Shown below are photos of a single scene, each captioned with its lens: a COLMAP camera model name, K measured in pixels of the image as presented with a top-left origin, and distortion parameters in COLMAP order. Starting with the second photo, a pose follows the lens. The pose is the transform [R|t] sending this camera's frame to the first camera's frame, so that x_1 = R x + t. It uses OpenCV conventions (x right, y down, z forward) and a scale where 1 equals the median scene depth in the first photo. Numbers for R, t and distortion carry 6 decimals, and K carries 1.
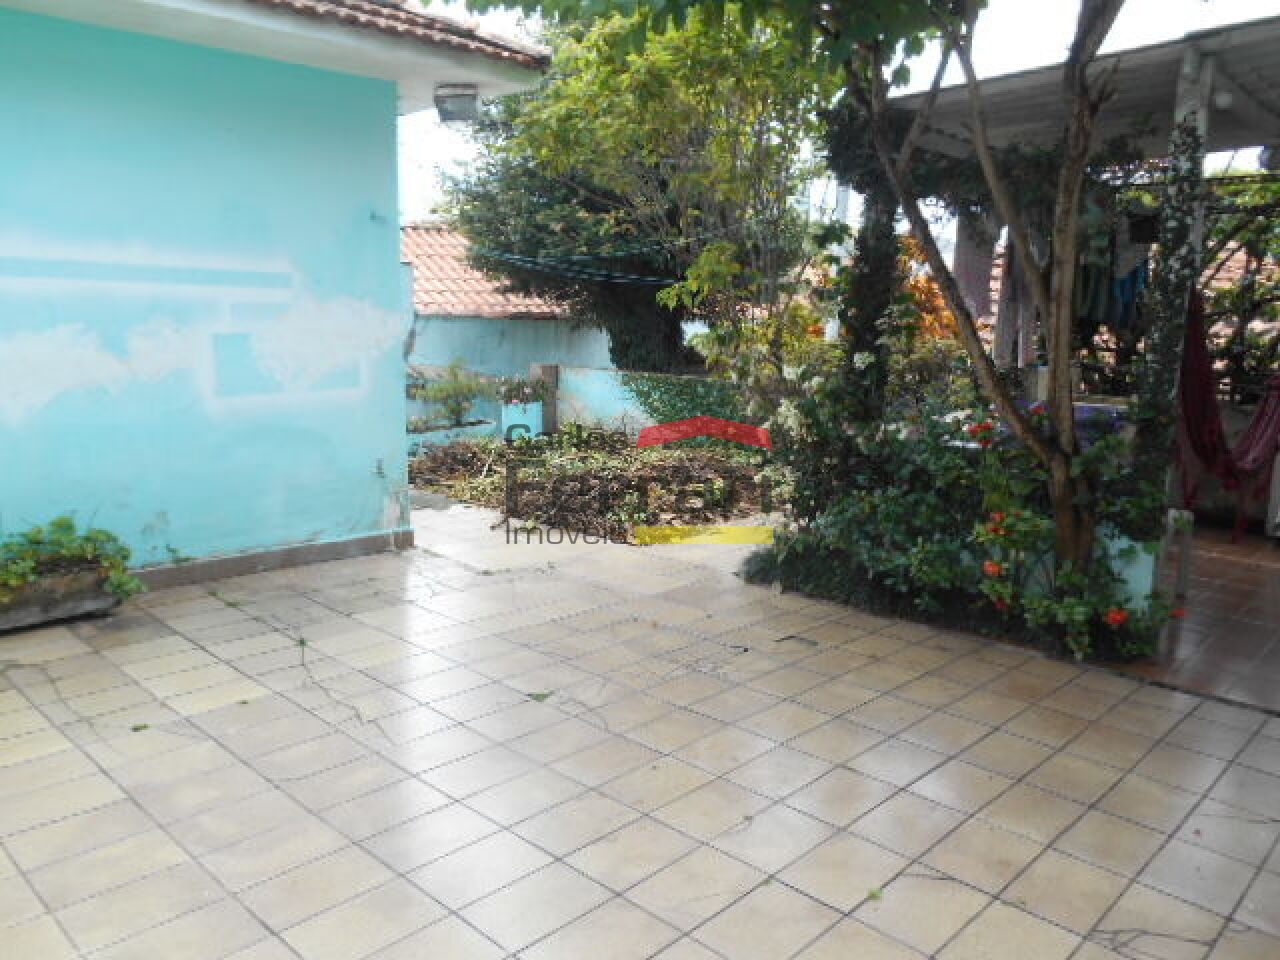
lens RADIAL K [[972.4, 0, 643.8], [0, 972.4, 477.6], [0, 0, 1]] dist [-0.021117, 0.004168]
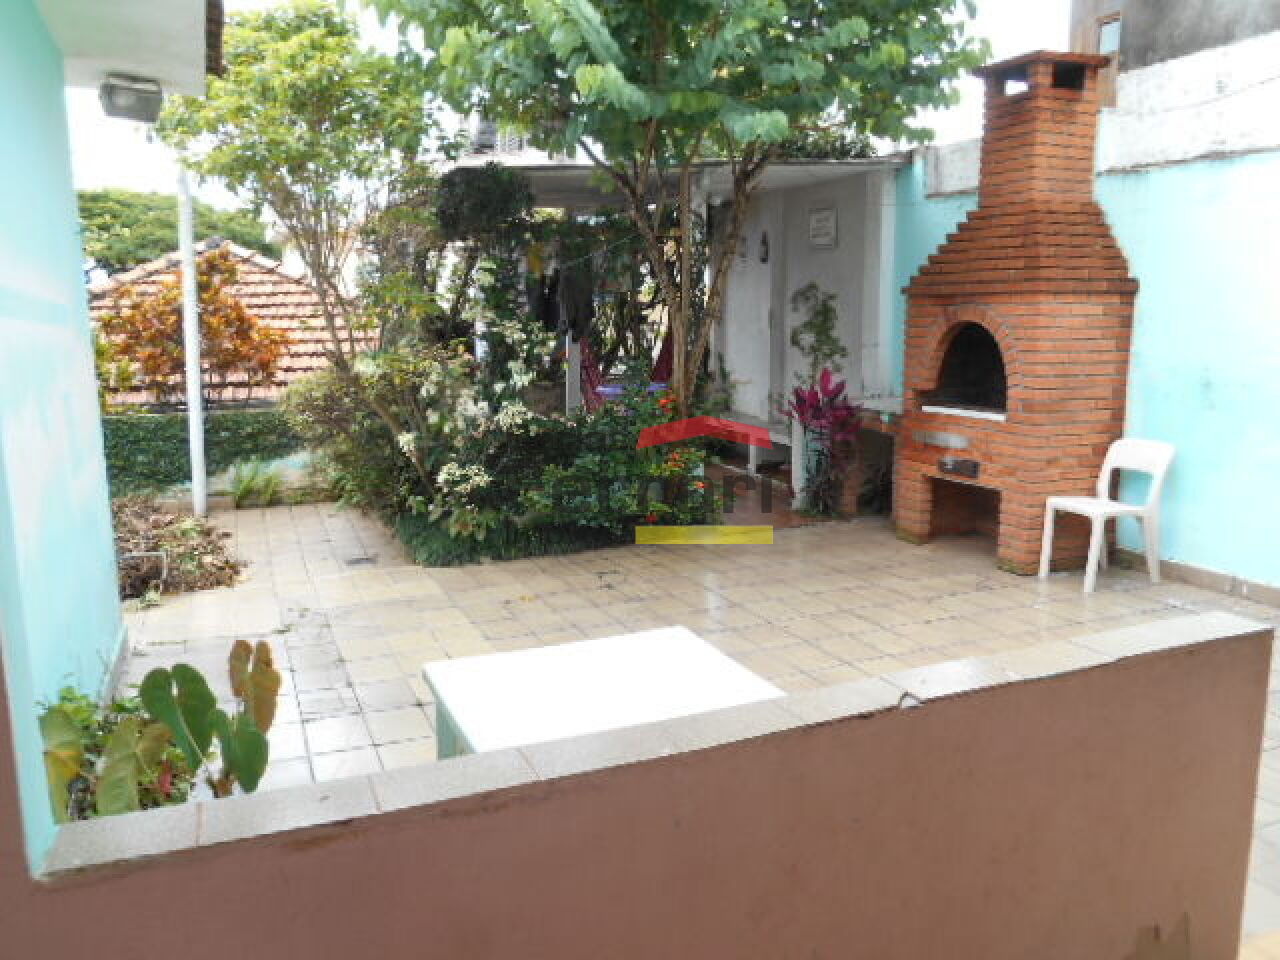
lens RADIAL K [[972.4, 0, 643.8], [0, 972.4, 477.6], [0, 0, 1]] dist [-0.021117, 0.004168]
pose [[0.402565, -0.171965, 0.899094, -1.006985], [0.176121, 0.978396, 0.108275, -0.099556], [-0.898289, 0.114761, 0.424154, 0.362886]]
